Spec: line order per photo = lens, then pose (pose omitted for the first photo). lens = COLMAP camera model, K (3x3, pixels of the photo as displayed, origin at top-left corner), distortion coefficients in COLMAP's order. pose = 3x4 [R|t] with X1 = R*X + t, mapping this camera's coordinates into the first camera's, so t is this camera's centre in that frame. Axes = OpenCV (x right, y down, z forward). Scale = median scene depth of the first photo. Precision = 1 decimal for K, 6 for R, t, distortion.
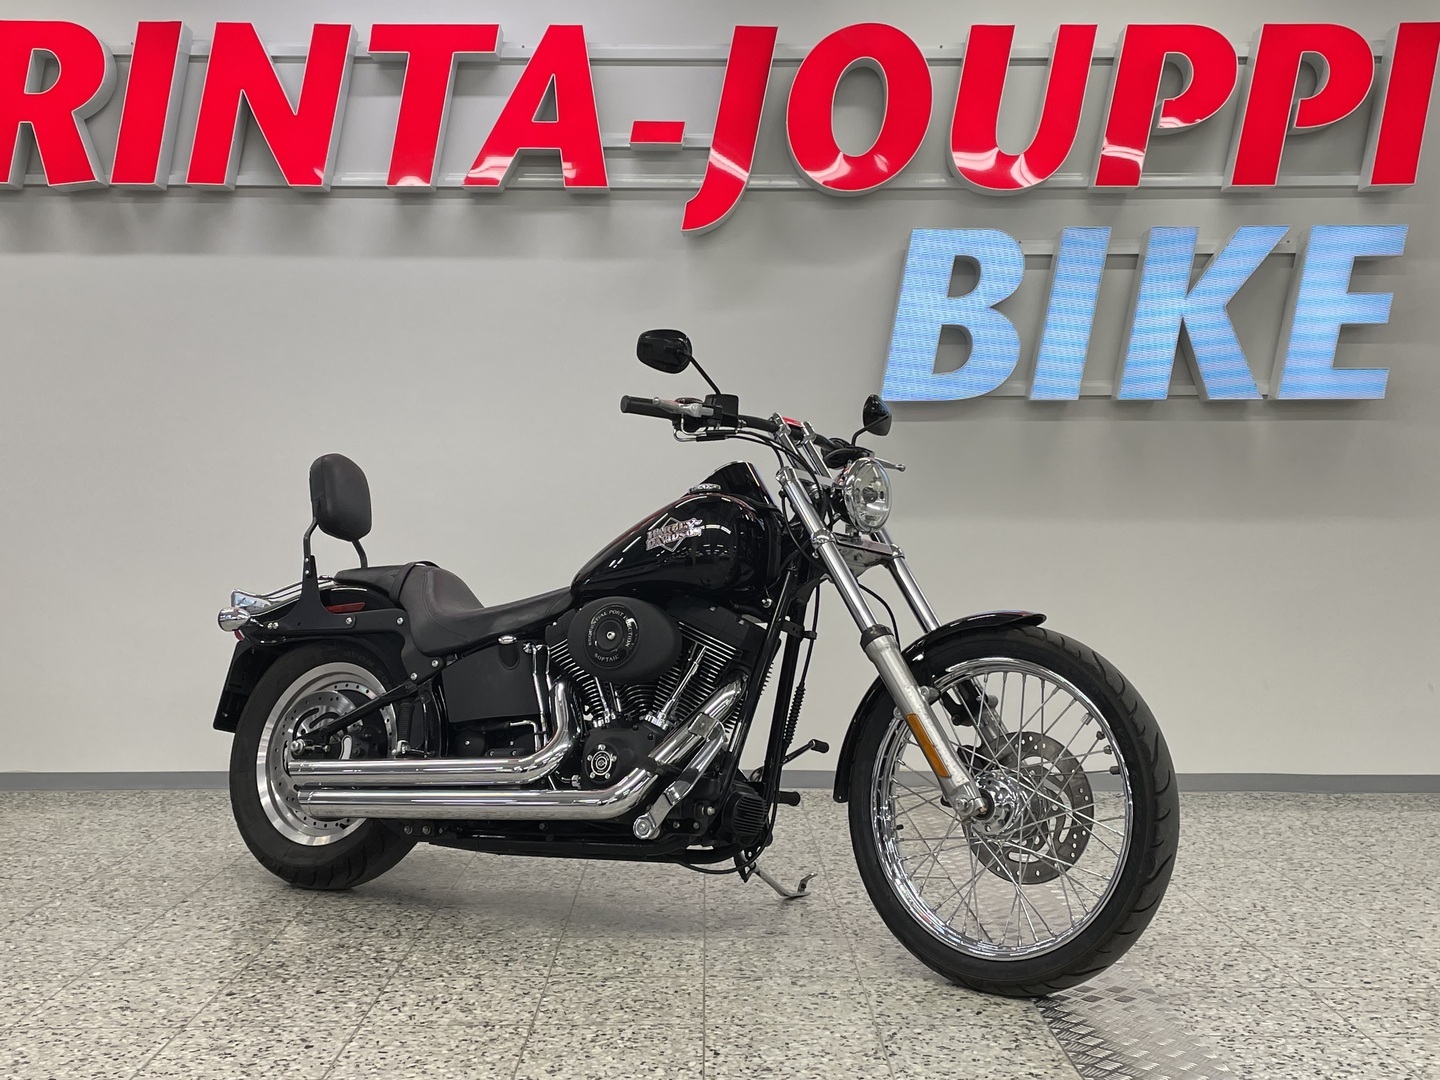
lens RADIAL K [[1687.8, 0, 711.7], [0, 1687.8, 508.1], [0, 0, 1]] dist [0.054146, 0.000000]
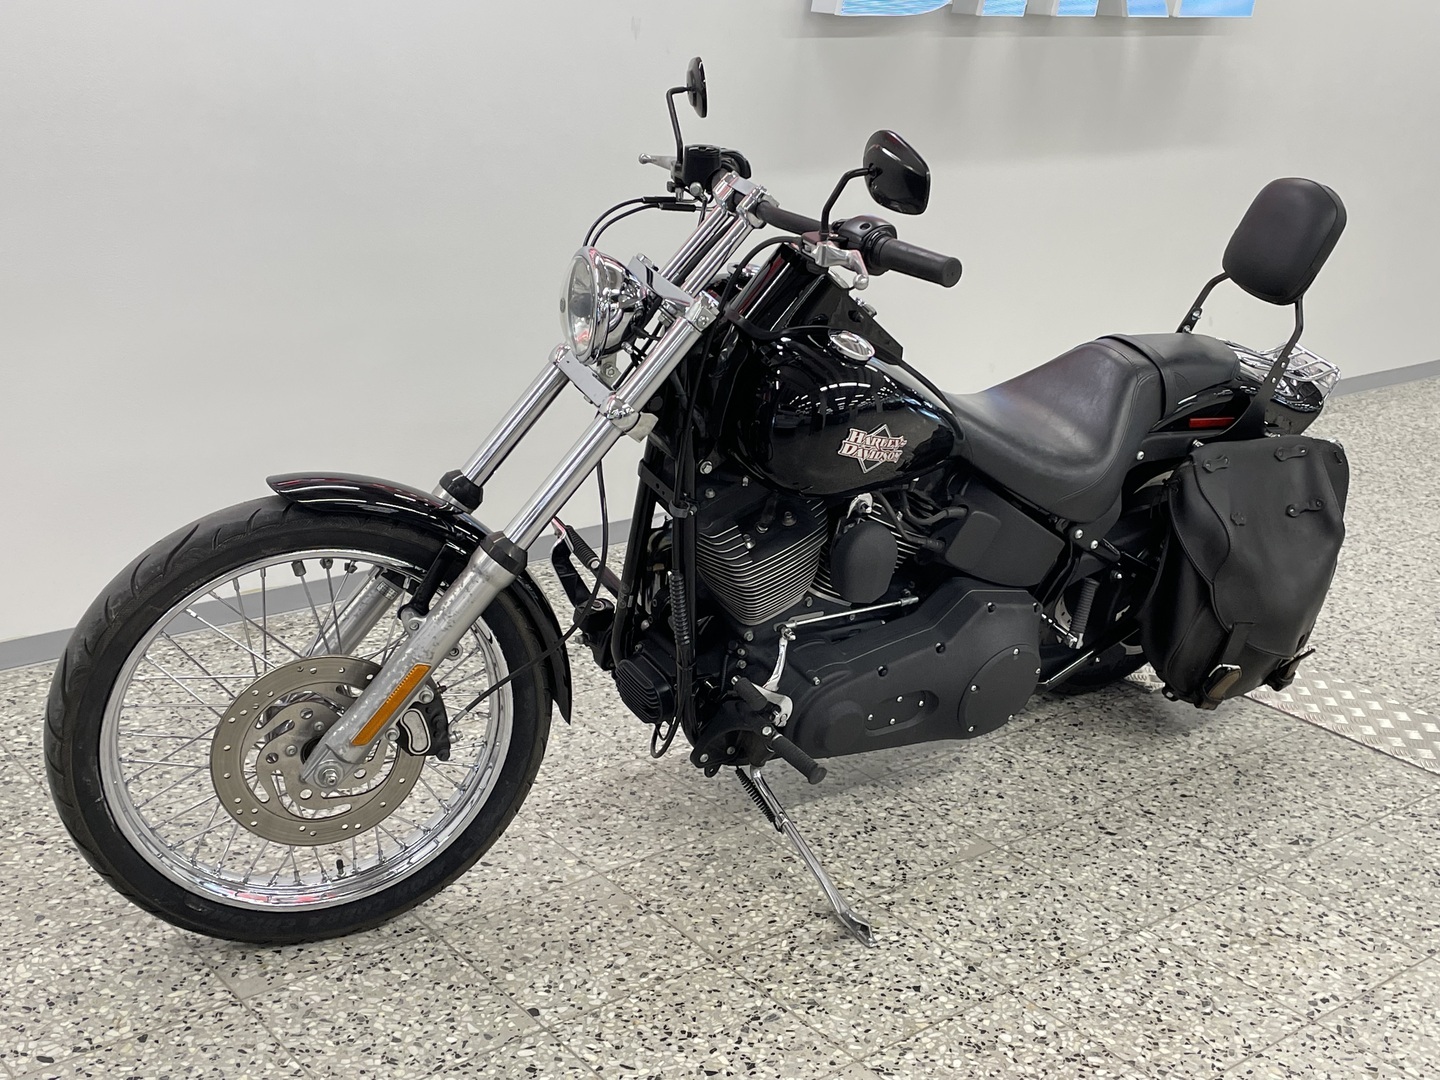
lens RADIAL K [[1787.5, 0, 727.6], [0, 1787.5, 546.7], [0, 0, 1]] dist [0.059474, 0.000000]
pose [[0.781333, -0.172124, 0.599911, -0.668222], [-0.046578, 0.942456, 0.331070, -0.151546], [-0.622374, -0.286619, 0.728354, 0.593047]]
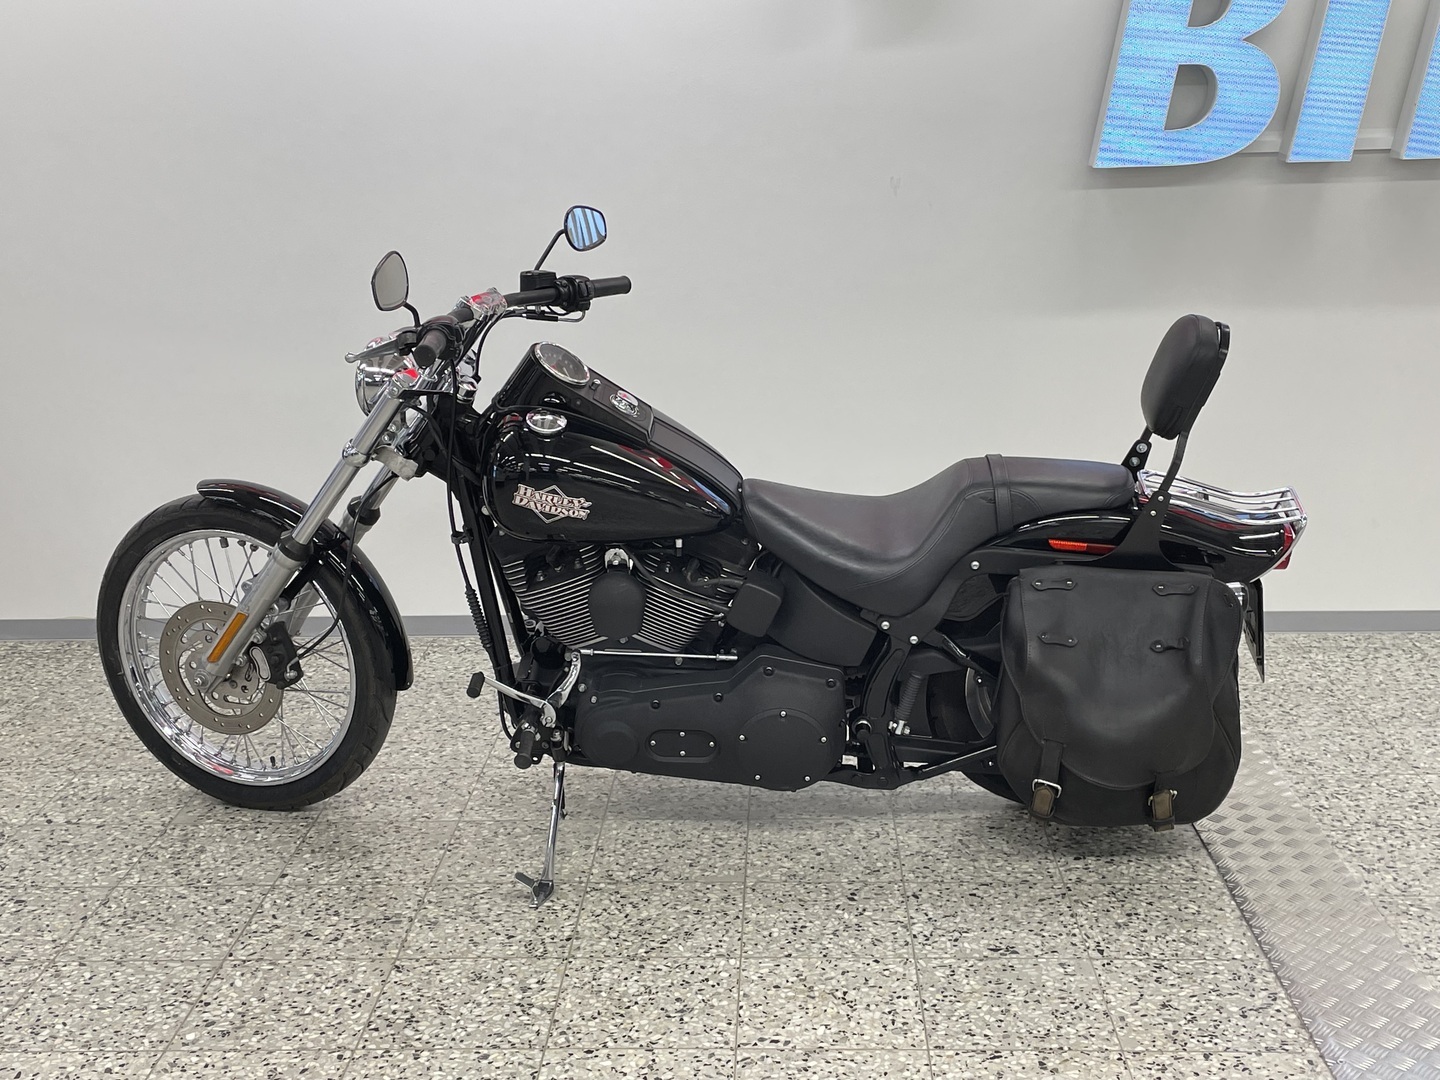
lens RADIAL K [[1787.5, 0, 727.1], [0, 1787.5, 550.2], [0, 0, 1]] dist [0.059474, 0.000000]
pose [[0.999084, -0.011041, -0.041334, -0.057159], [0.021222, 0.966783, 0.254717, -0.160799], [0.037149, -0.255361, 0.966132, 0.208170]]
